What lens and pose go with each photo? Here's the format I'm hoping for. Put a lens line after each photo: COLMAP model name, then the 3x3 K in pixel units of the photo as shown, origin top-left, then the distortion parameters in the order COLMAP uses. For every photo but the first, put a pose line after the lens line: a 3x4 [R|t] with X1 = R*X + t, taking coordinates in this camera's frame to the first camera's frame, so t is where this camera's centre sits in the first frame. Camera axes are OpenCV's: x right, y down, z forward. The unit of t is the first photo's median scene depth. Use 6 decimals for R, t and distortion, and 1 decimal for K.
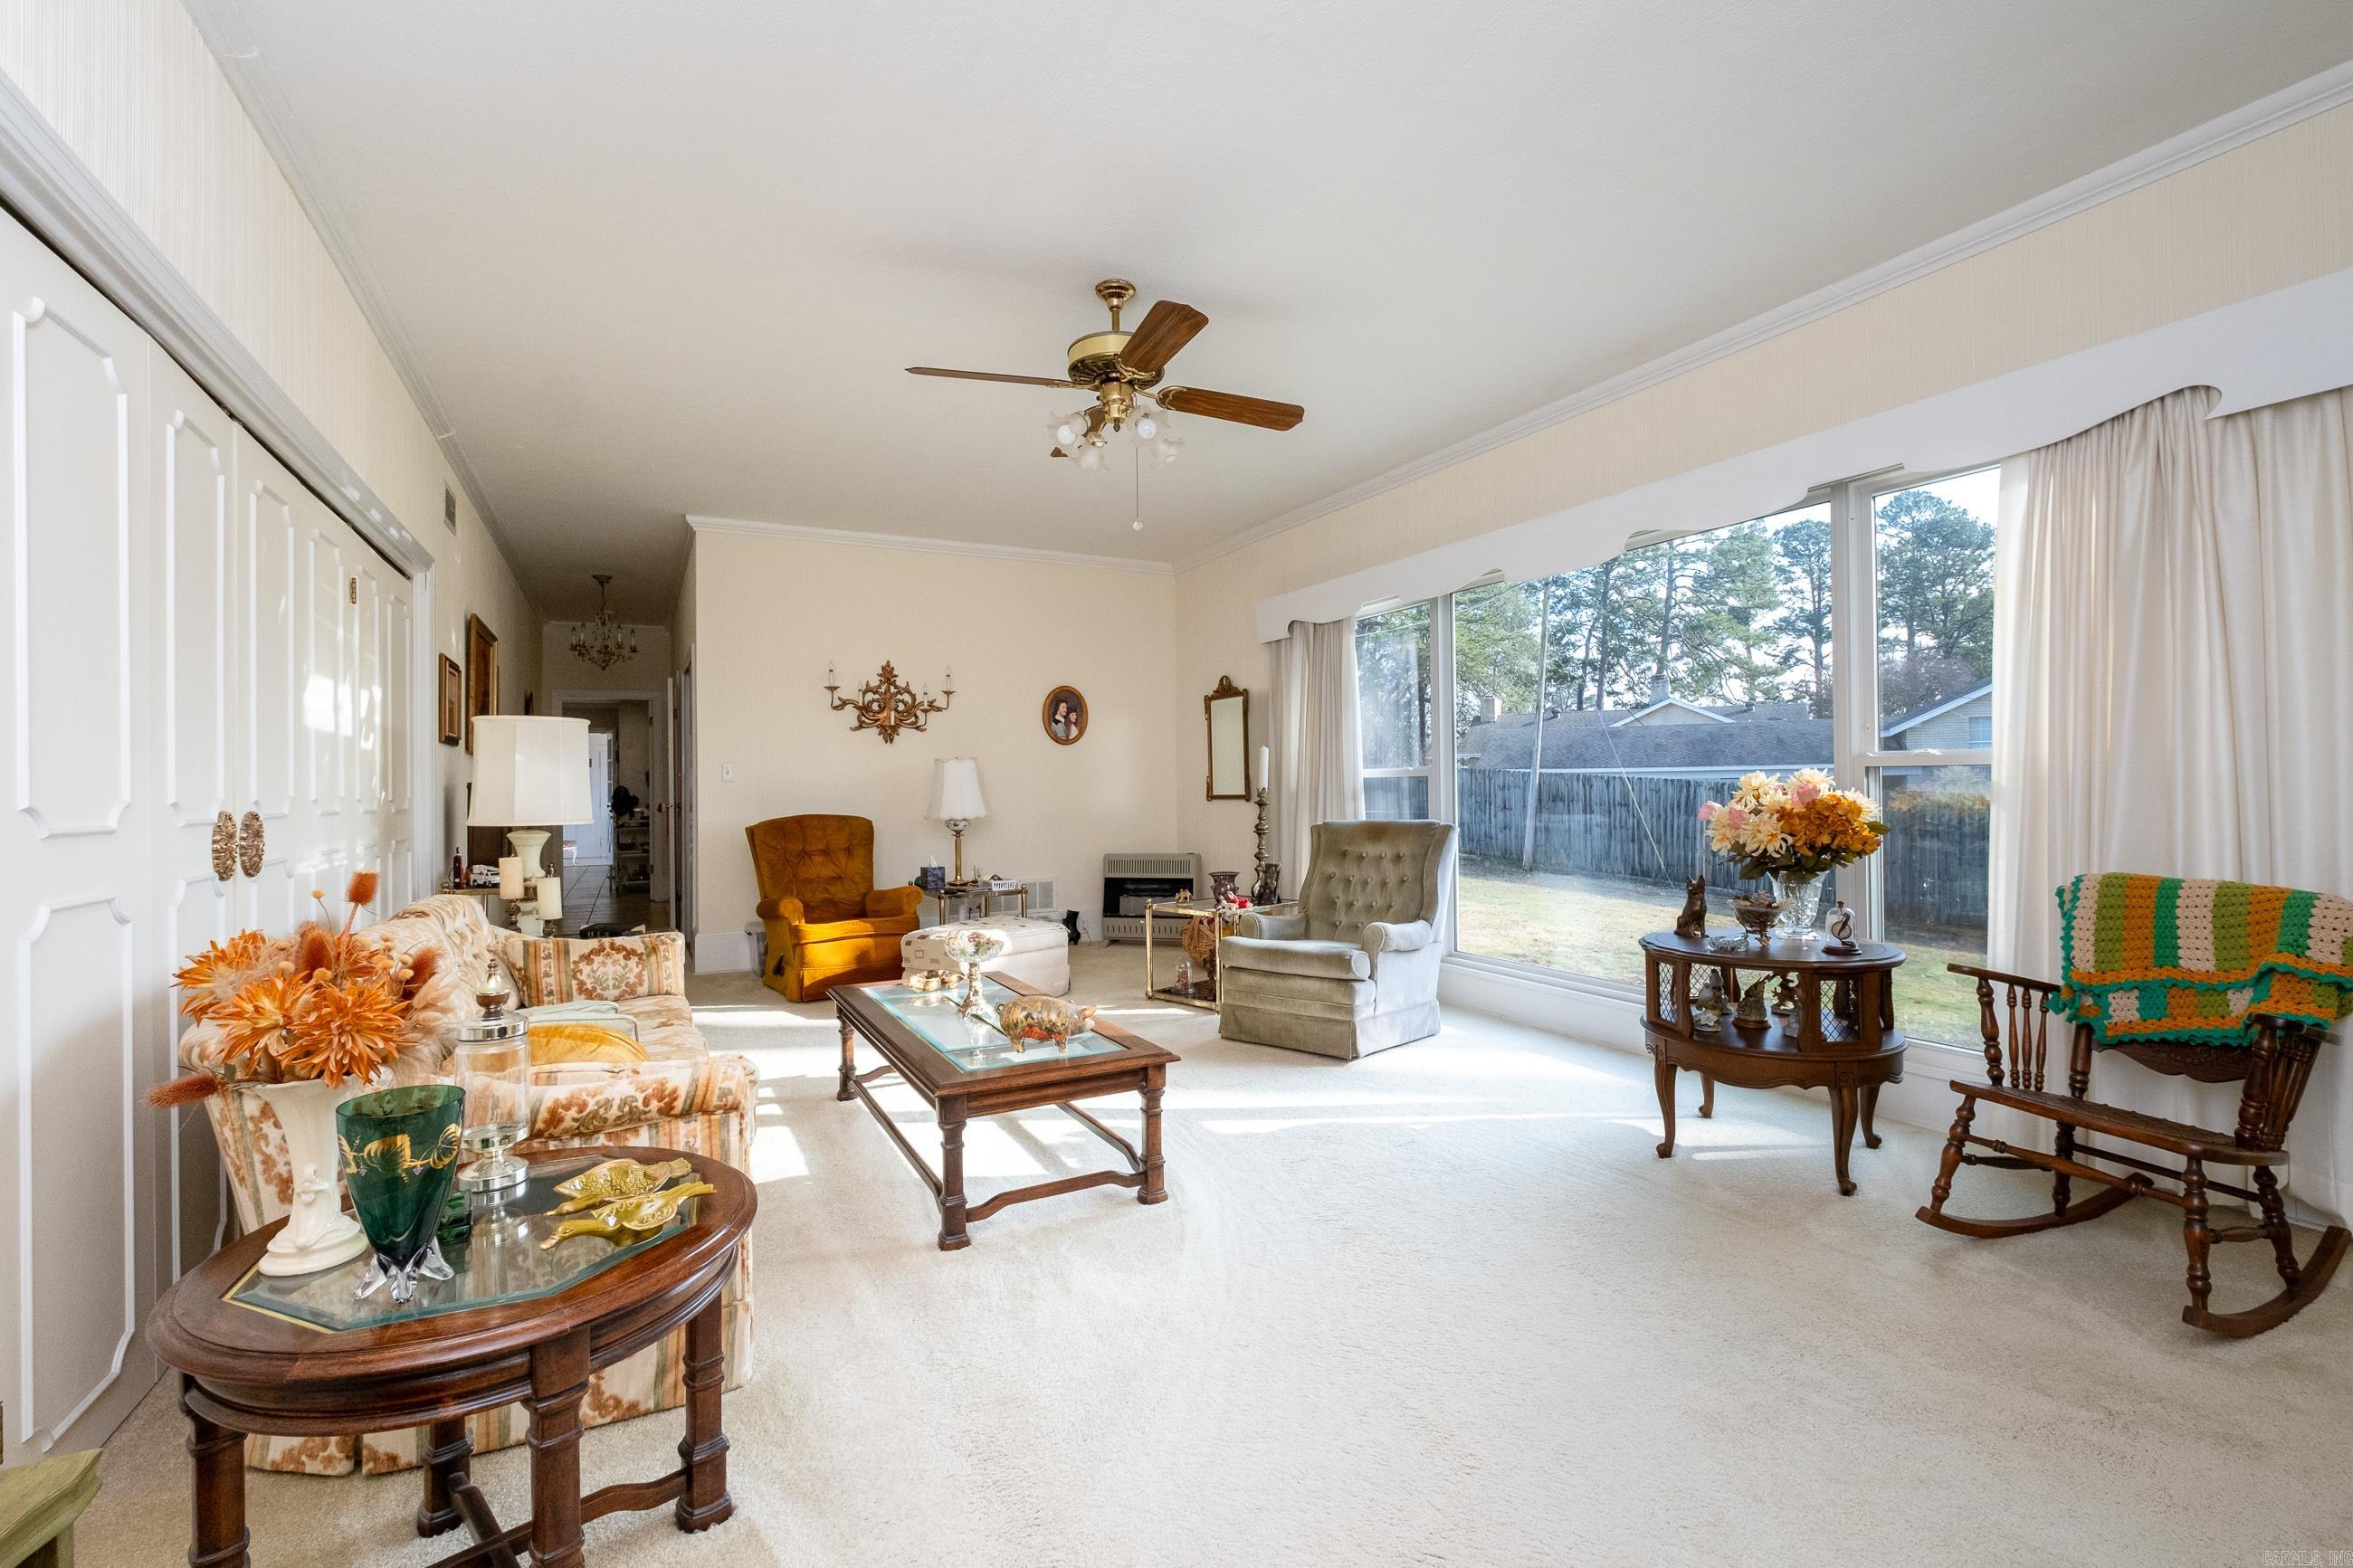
lens RADIAL K [[1042.4, 0, 1177.9], [0, 1042.4, 797.4], [0, 0, 1]] dist [-0.002700, -0.000662]
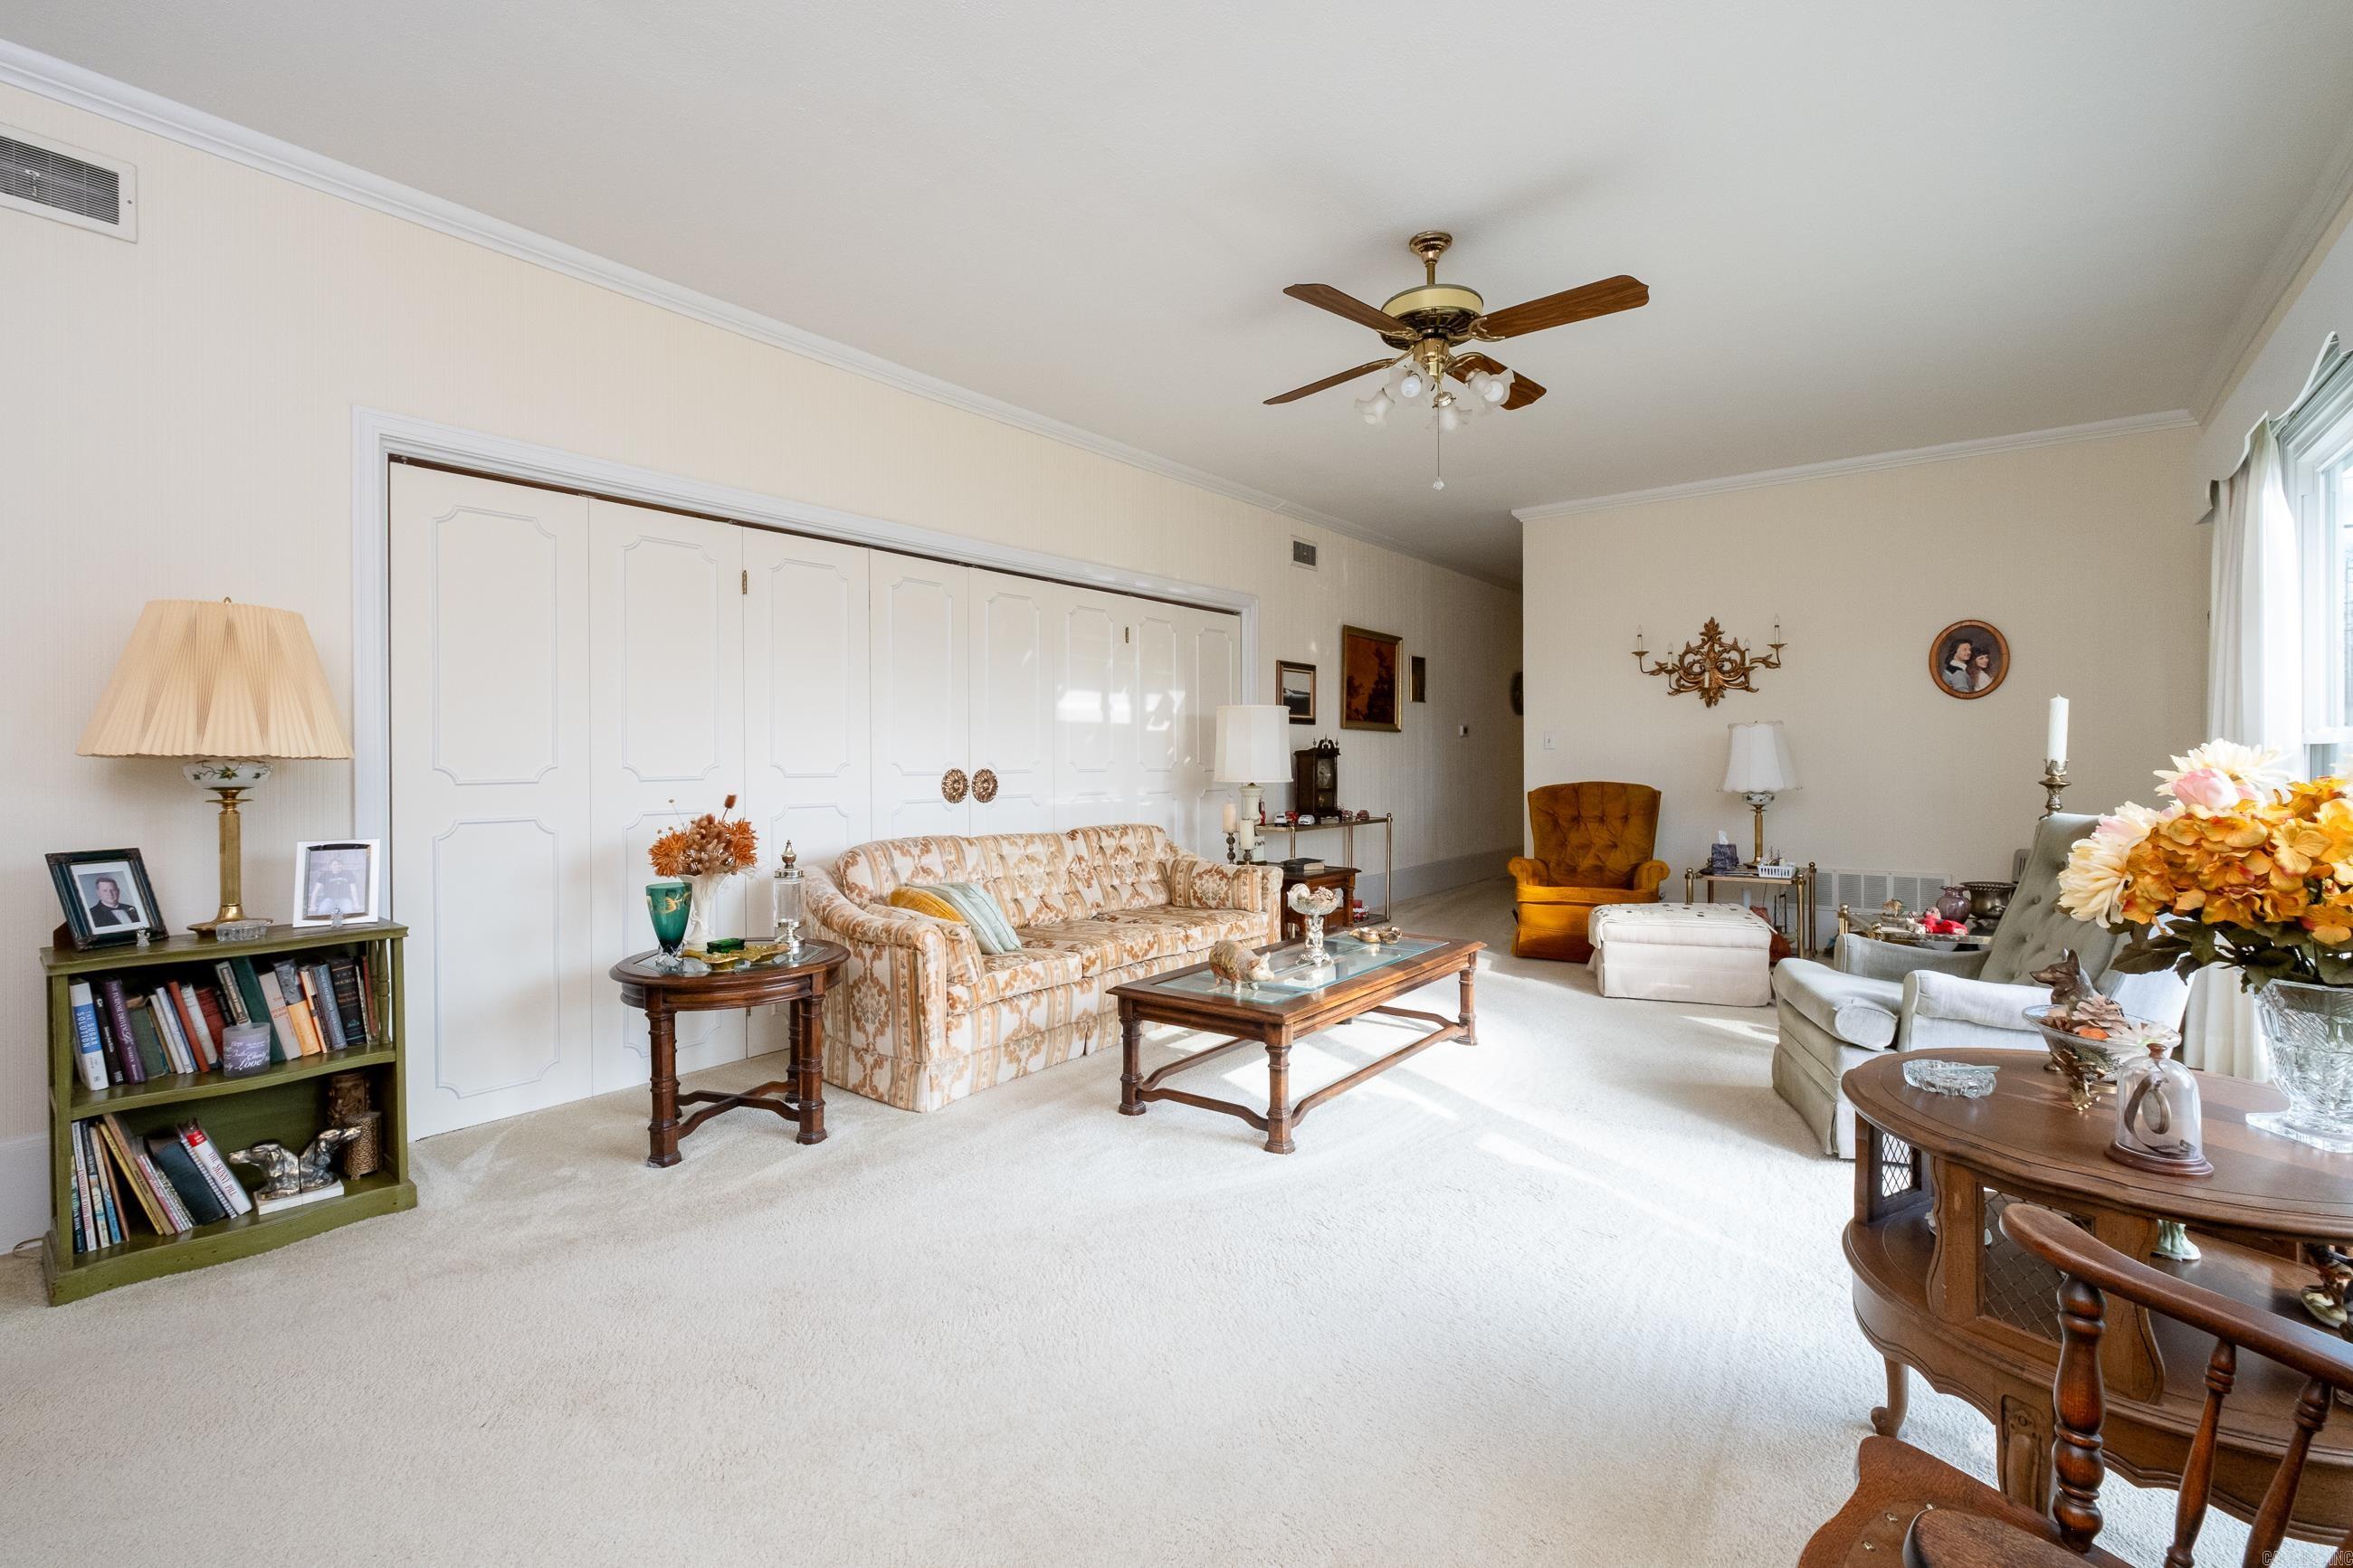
lens RADIAL K [[1037.7, 0, 1182.8], [0, 1037.7, 771.8], [0, 0, 1]] dist [-0.002496, -0.000262]
pose [[0.425316, 0.019210, -0.904841, 0.370330], [-0.010279, 0.999813, 0.016395, -0.005345], [0.904986, 0.002327, 0.425434, 0.198066]]
